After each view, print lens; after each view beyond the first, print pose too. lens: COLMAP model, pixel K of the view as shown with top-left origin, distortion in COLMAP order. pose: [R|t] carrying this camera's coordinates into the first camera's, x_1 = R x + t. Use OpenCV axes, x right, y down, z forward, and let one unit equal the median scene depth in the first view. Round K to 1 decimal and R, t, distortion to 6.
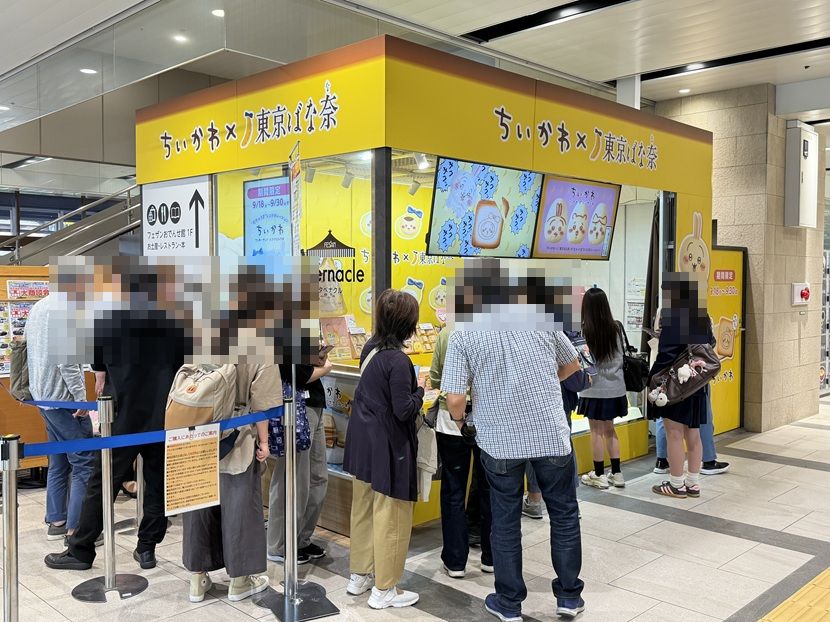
lens RADIAL K [[786.5, 0, 415.0], [0, 786.5, 311.0], [0, 0, 1]] dist [0.058706, -0.002238]
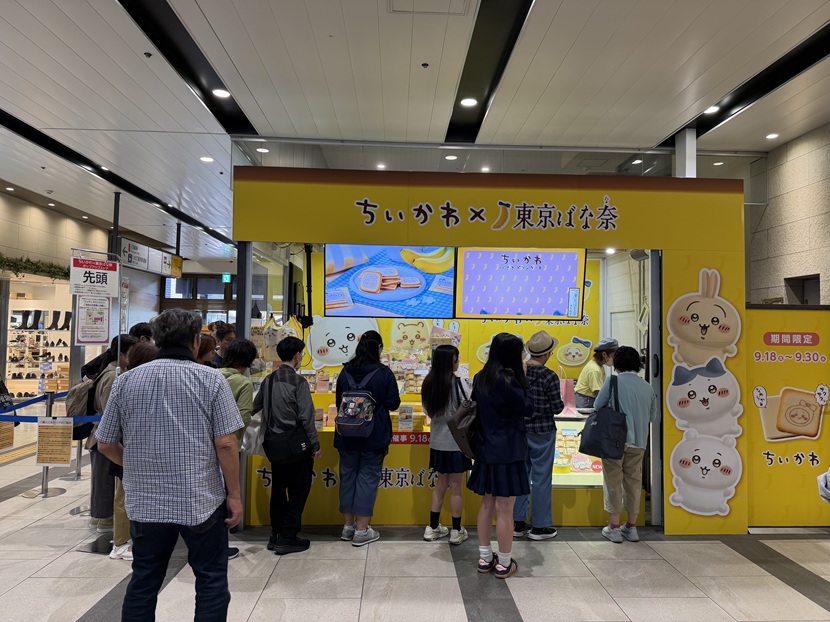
lens RADIAL K [[576.9, 0, 415.0], [0, 576.9, 311.0], [0, 0, 1]] dist [0.043592, -0.004462]
pose [[0.731646, -0.014027, -0.681541, 0.742373], [-0.044350, 0.996691, -0.068124, -0.020043], [0.680241, 0.080069, 0.728602, 0.373215]]
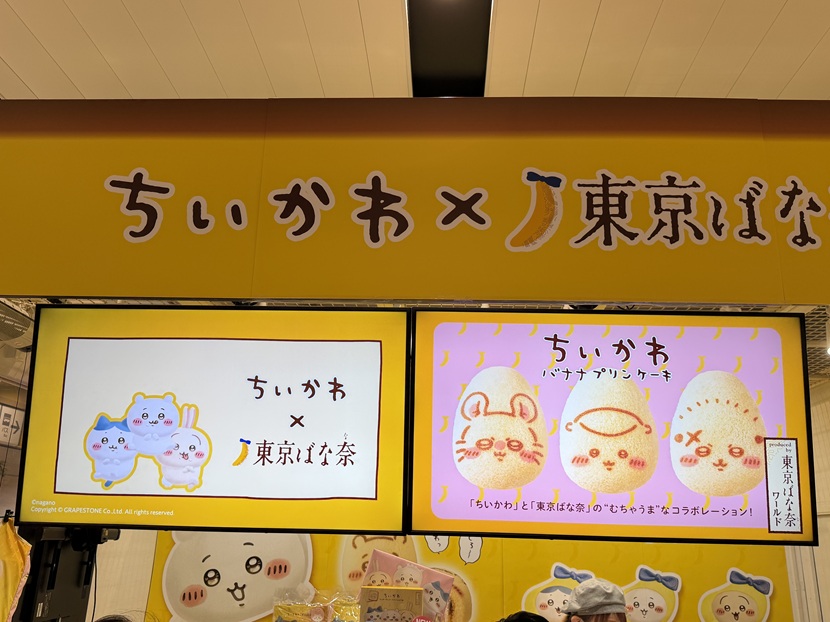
lens RADIAL K [[699.6, 0, 414.8], [0, 699.6, 307.0], [0, 0, 1]] dist [0.110045, -0.218536]
pose [[0.680250, -0.210868, -0.701993, 0.442600], [-0.055061, 0.940318, -0.335813, -0.061026], [0.730909, 0.267089, 0.628041, 0.830803]]
